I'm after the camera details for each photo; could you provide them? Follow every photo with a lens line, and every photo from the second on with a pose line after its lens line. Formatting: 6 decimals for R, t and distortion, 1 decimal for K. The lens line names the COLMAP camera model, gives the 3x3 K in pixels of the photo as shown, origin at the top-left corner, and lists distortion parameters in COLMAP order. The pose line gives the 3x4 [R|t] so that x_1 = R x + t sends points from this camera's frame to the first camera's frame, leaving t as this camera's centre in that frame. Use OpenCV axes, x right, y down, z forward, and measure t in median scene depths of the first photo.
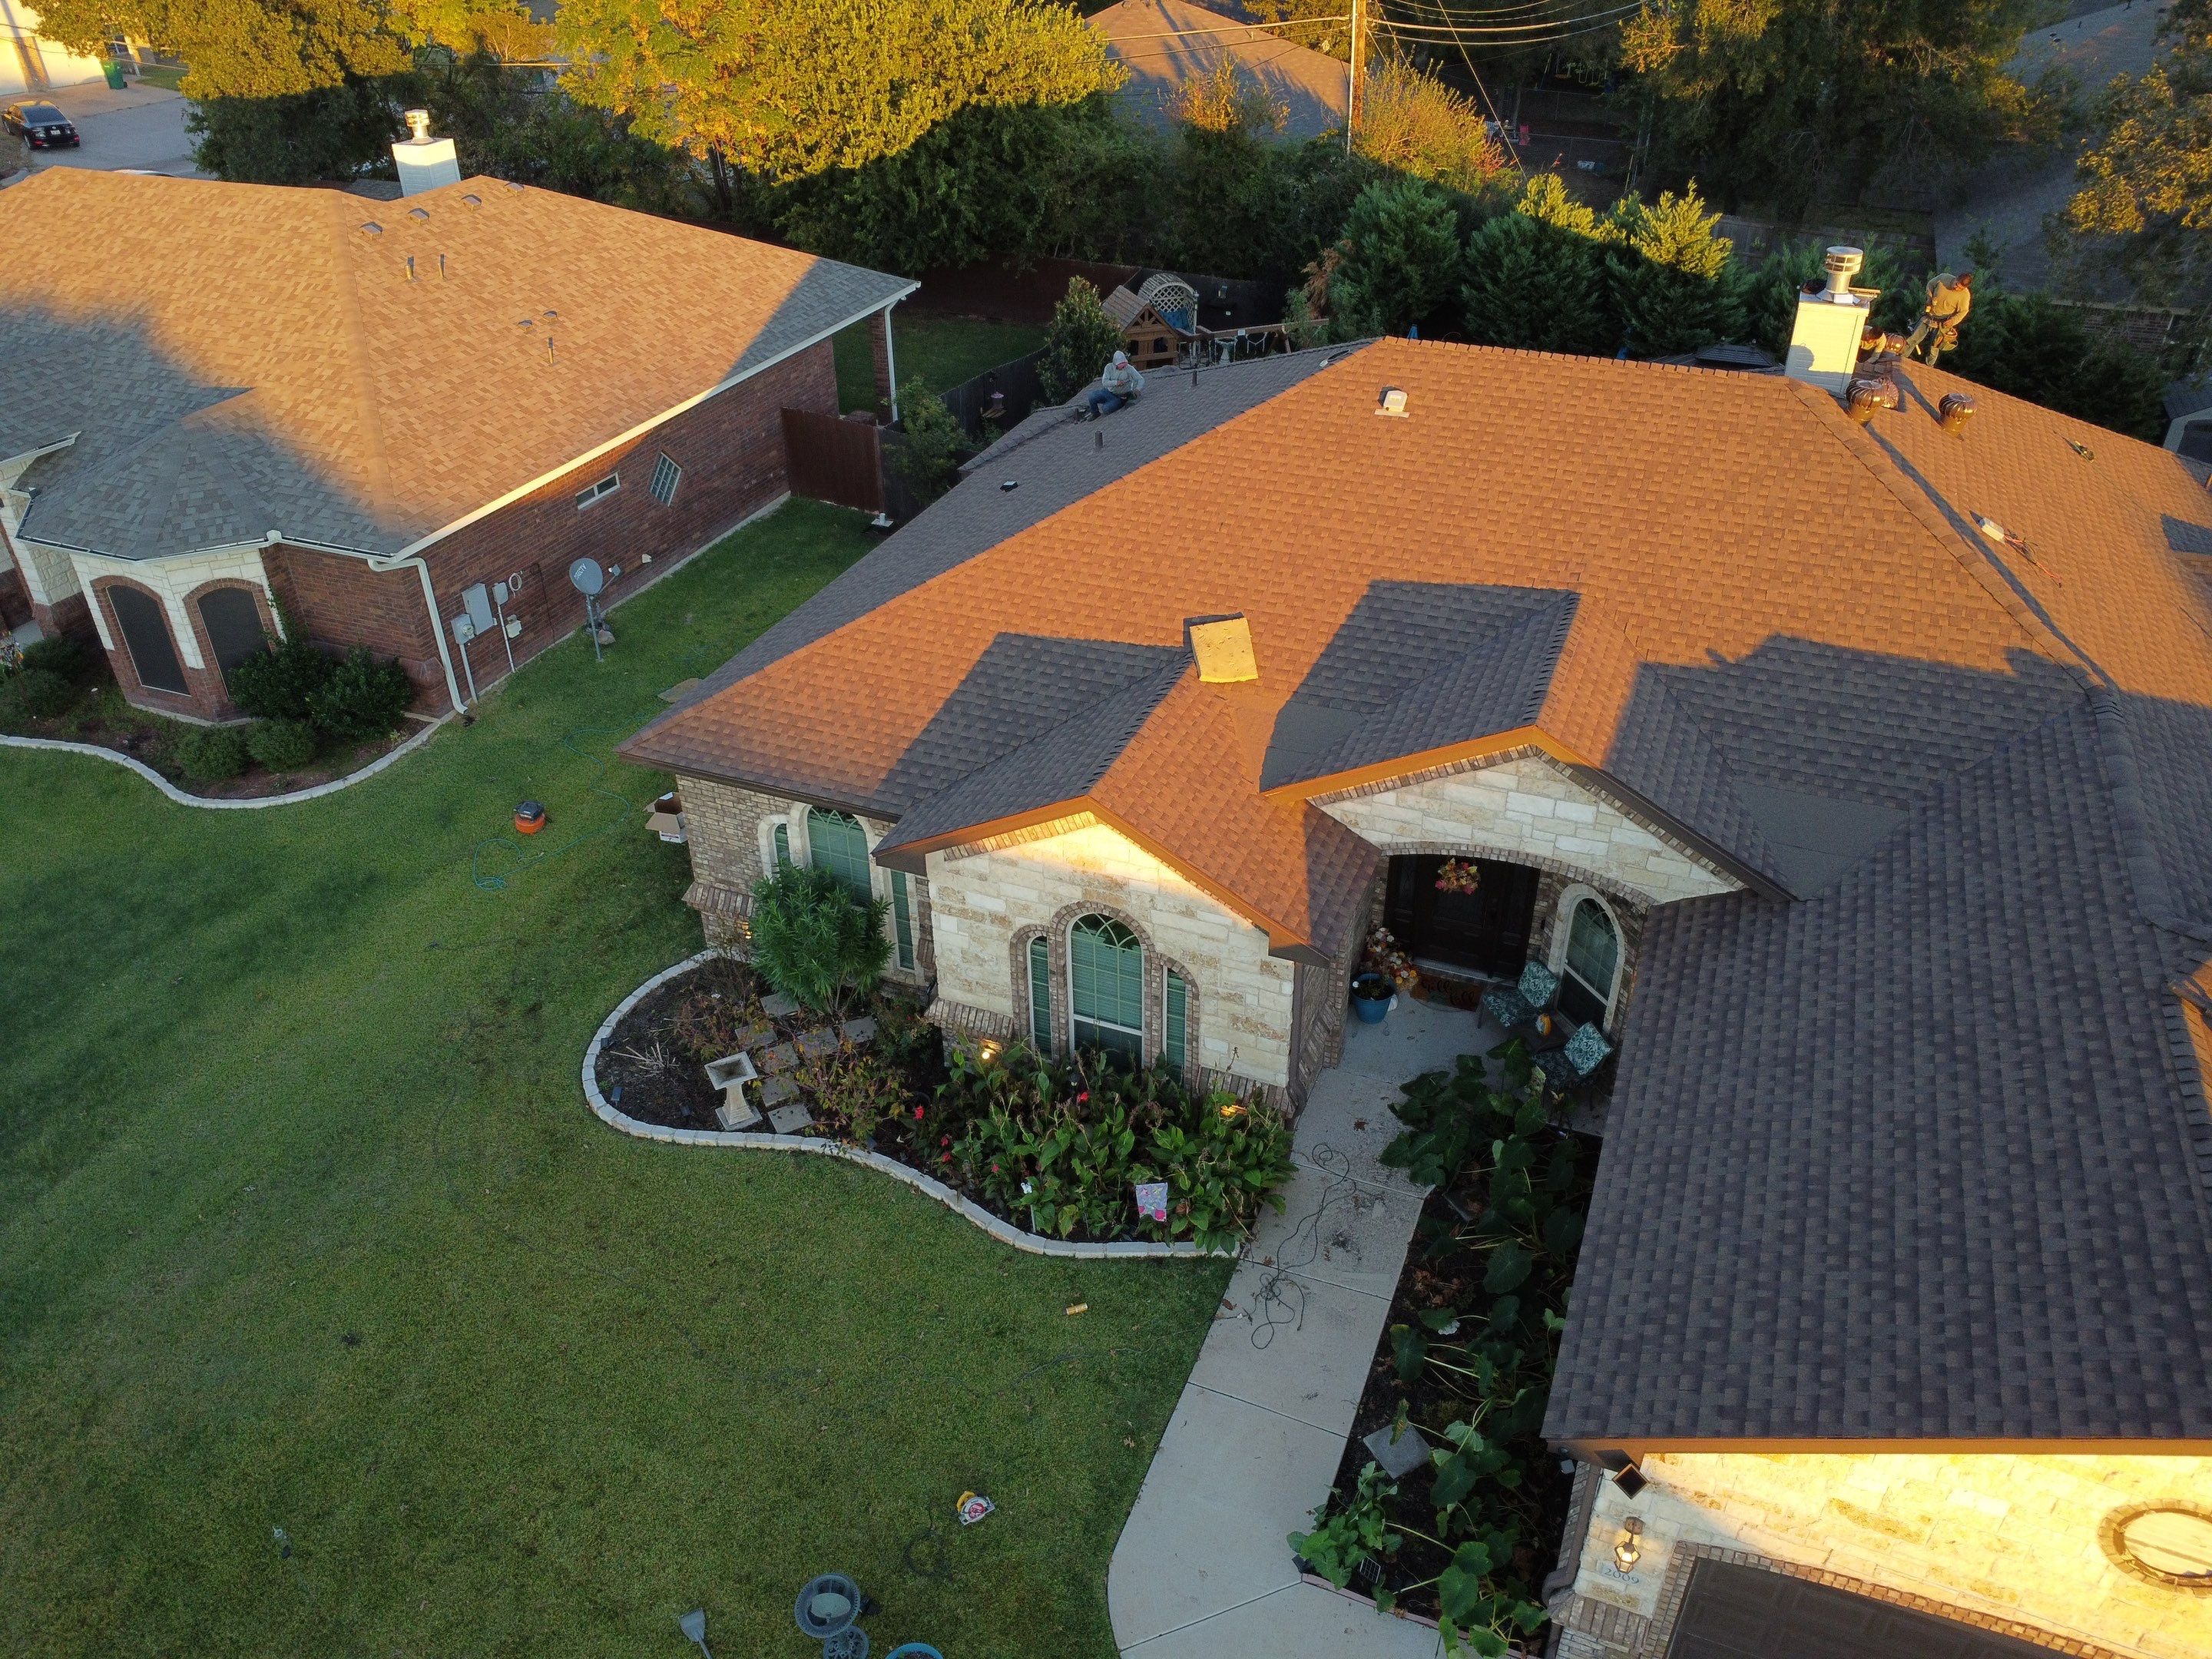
lens RADIAL K [[1592.6, 0, 1092.1], [0, 1592.6, 821.6], [0, 0, 1]] dist [-0.030652, -0.004775]
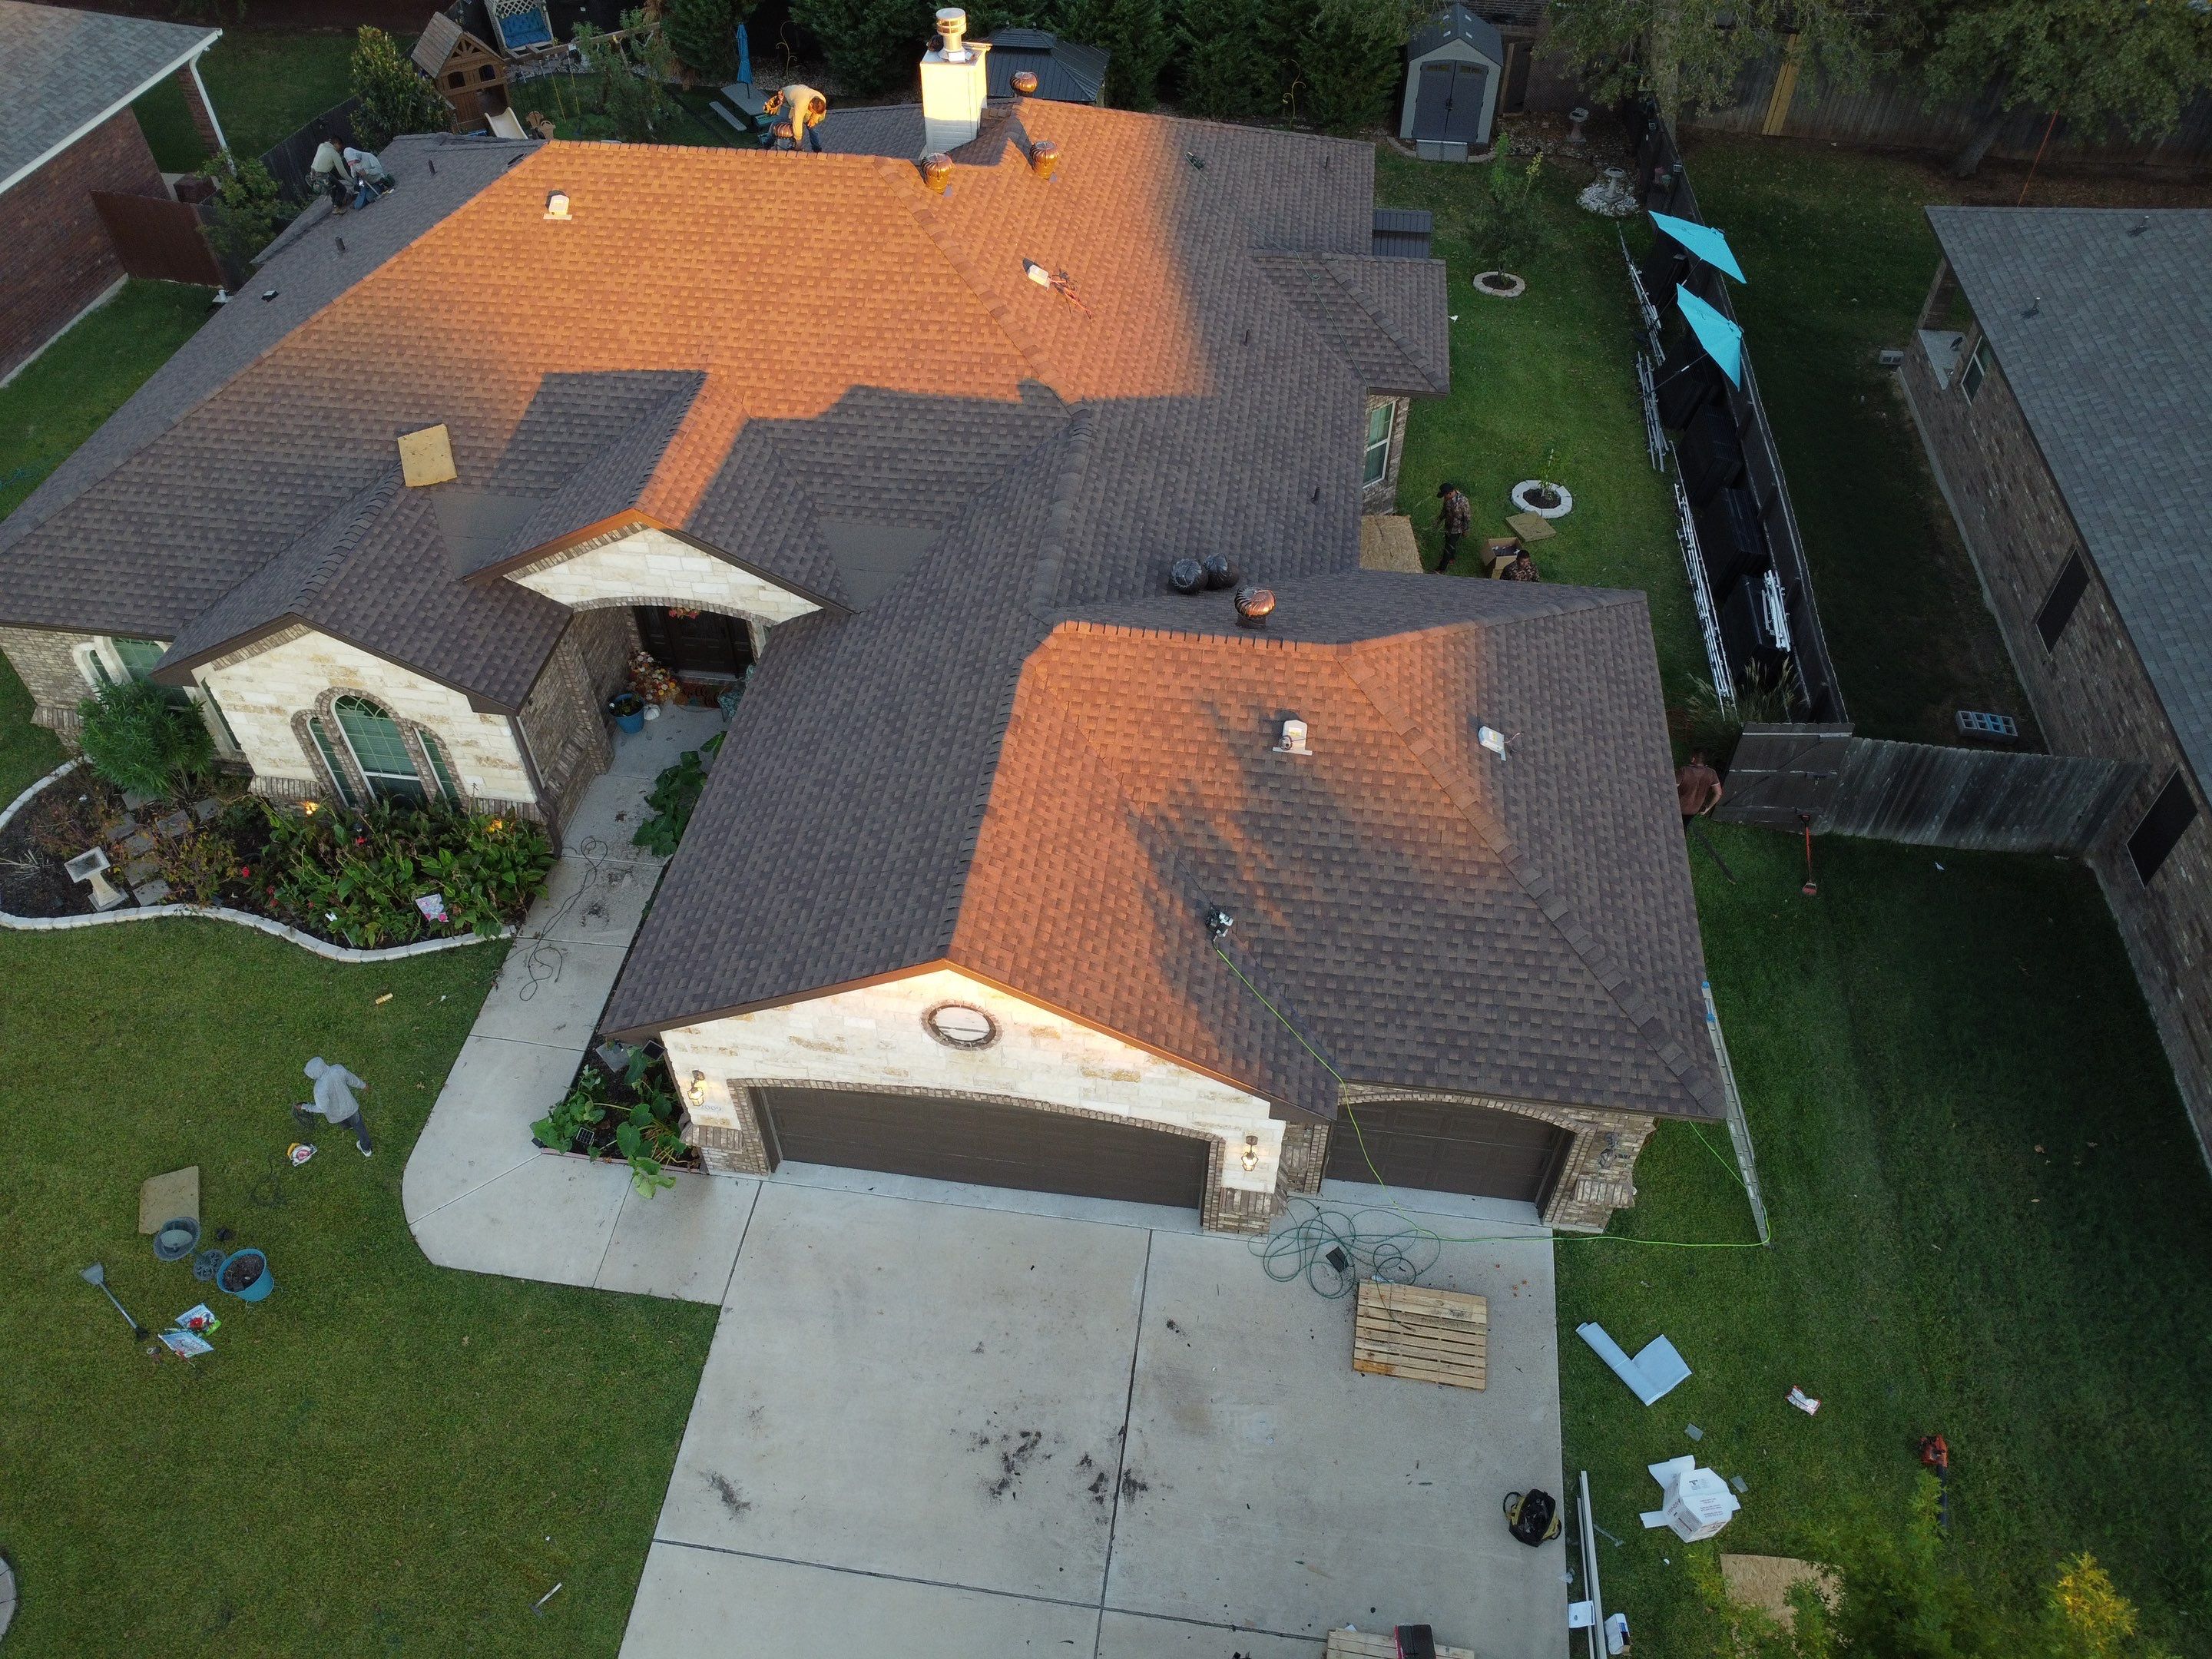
lens RADIAL K [[1592.6, 0, 1092.1], [0, 1592.6, 821.6], [0, 0, 1]] dist [-0.030652, -0.004775]
pose [[0.967185, -0.175711, 0.183521, 0.302397], [0.127949, 0.960872, 0.245670, -0.071794], [-0.219507, -0.214127, 0.951823, -0.305754]]
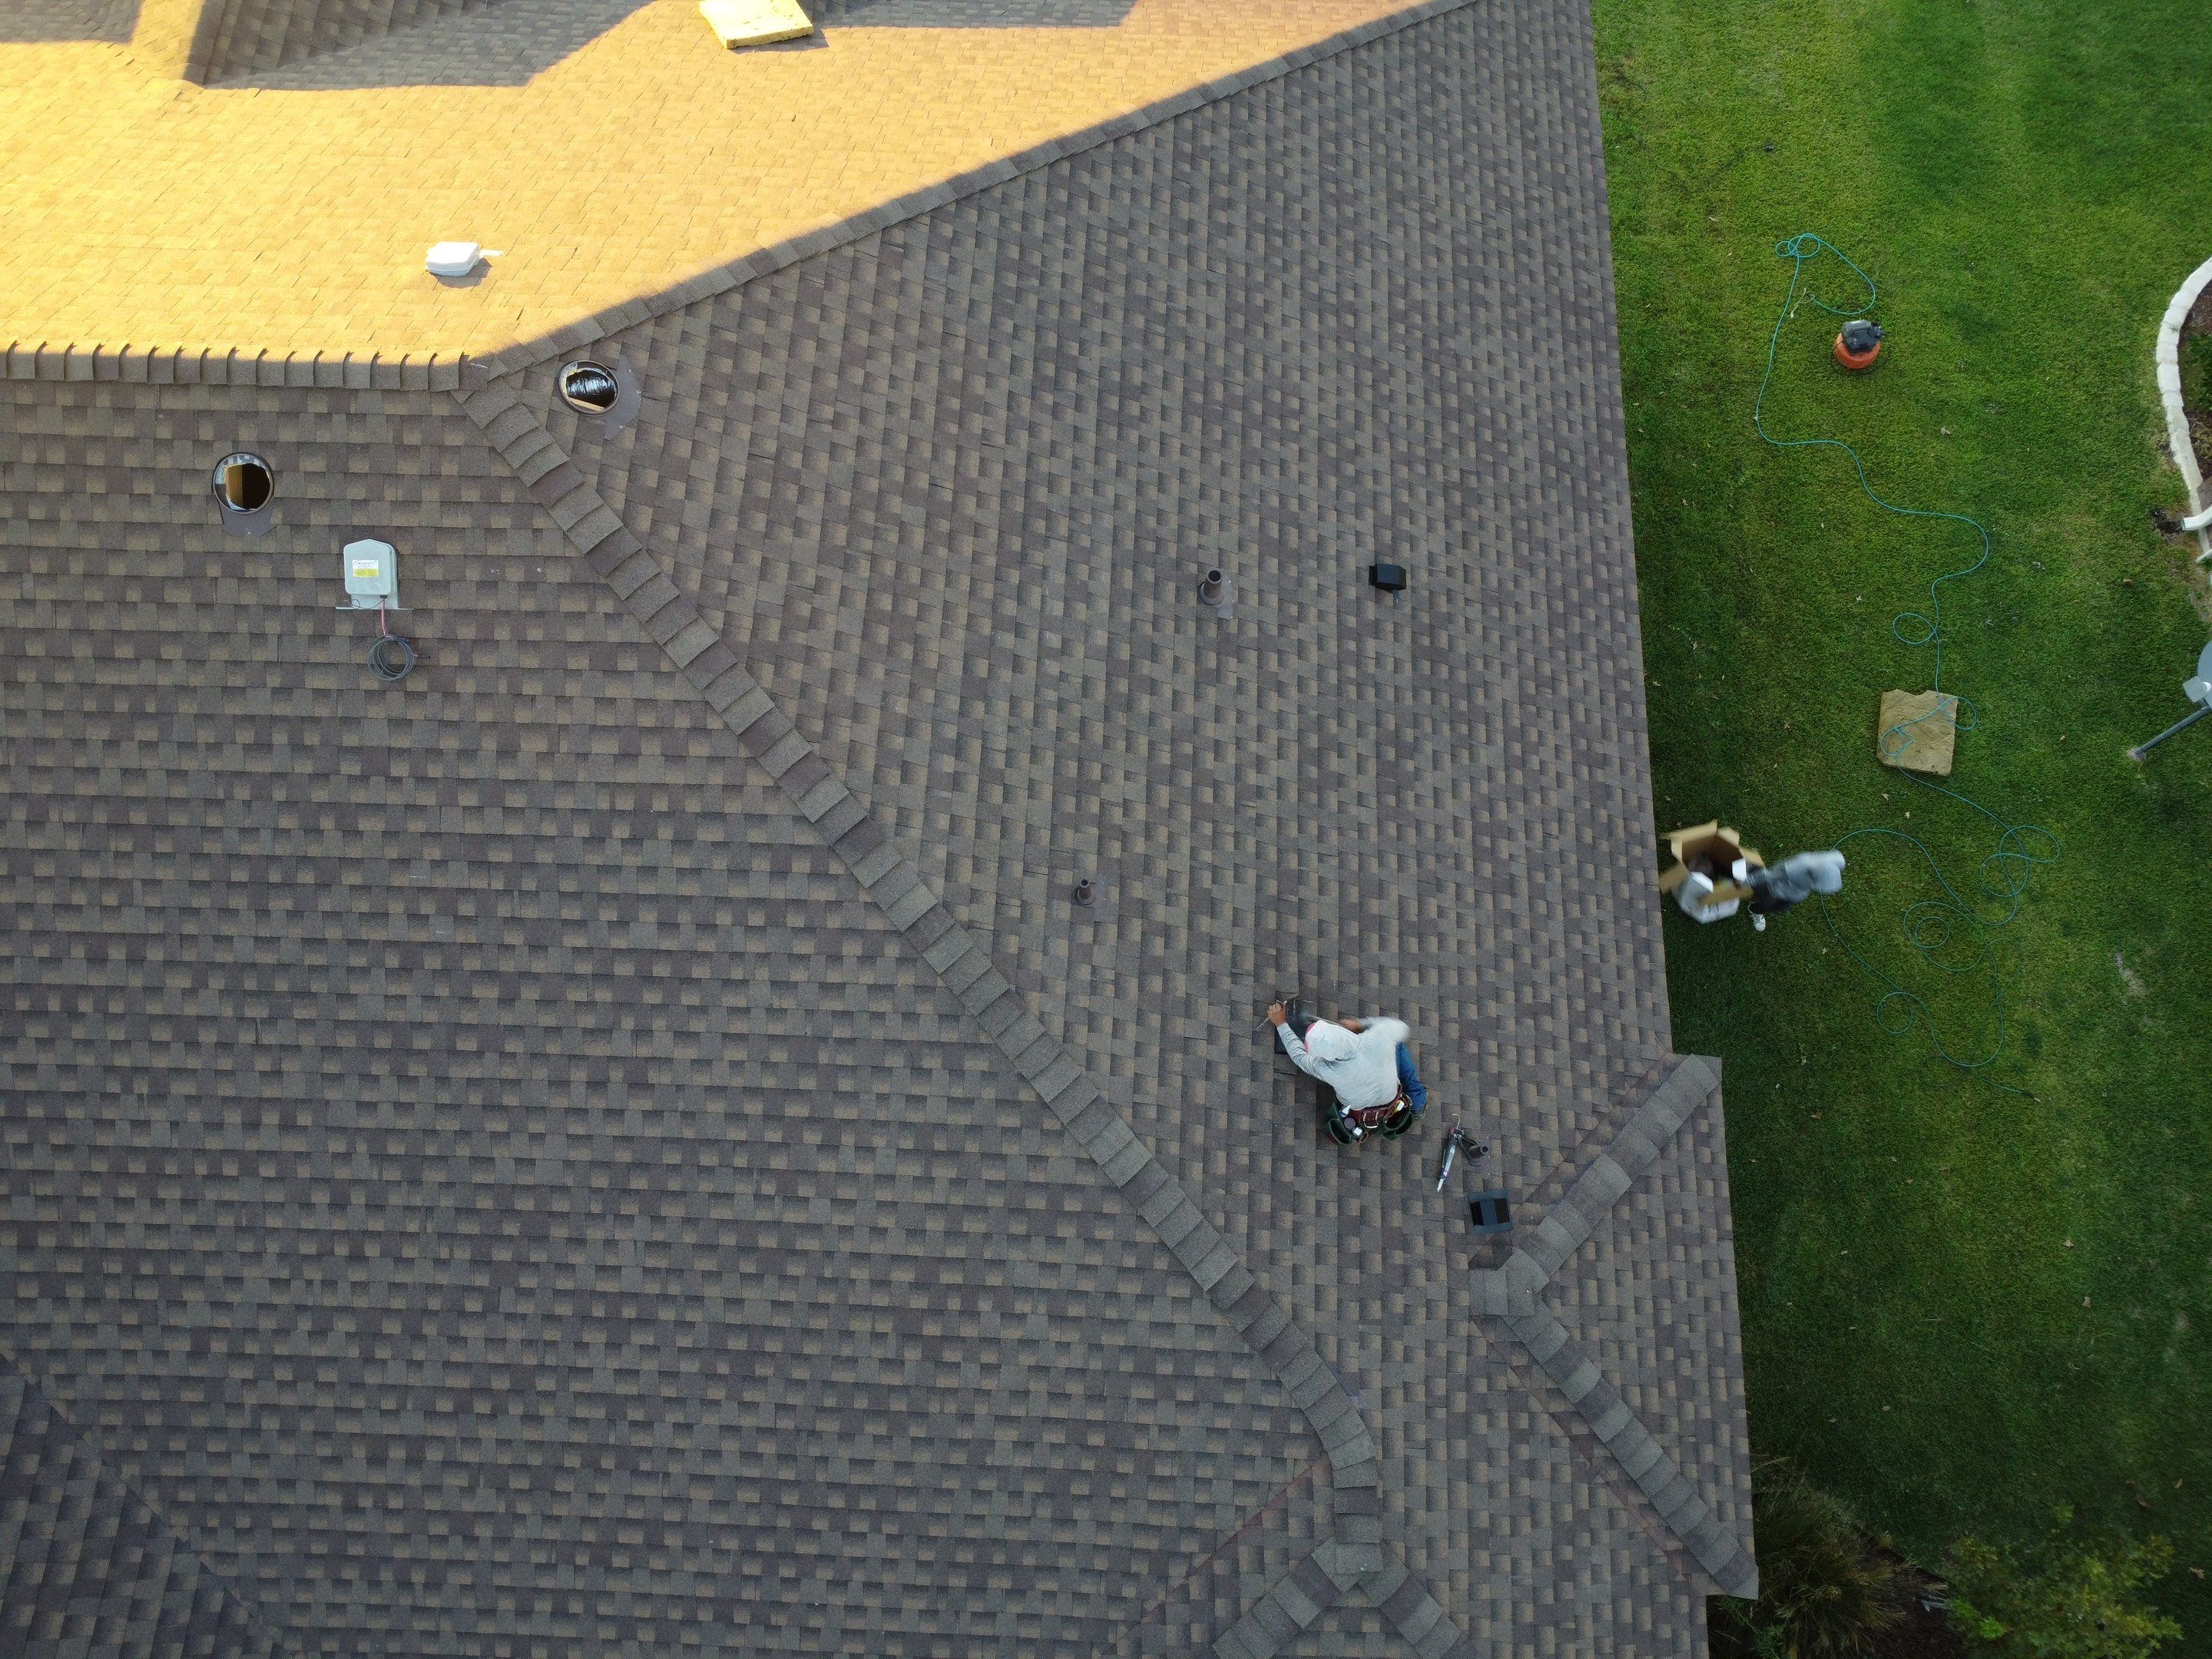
lens RADIAL K [[1583.8, 0, 1089.6], [0, 1583.8, 829.6], [0, 0, 1]] dist [-0.019923, -0.021669]
pose [[-0.937757, 0.333325, -0.097503, 0.127159], [-0.178071, -0.220451, 0.959006, -0.837932], [0.298166, 0.916677, 0.266085, 1.184576]]
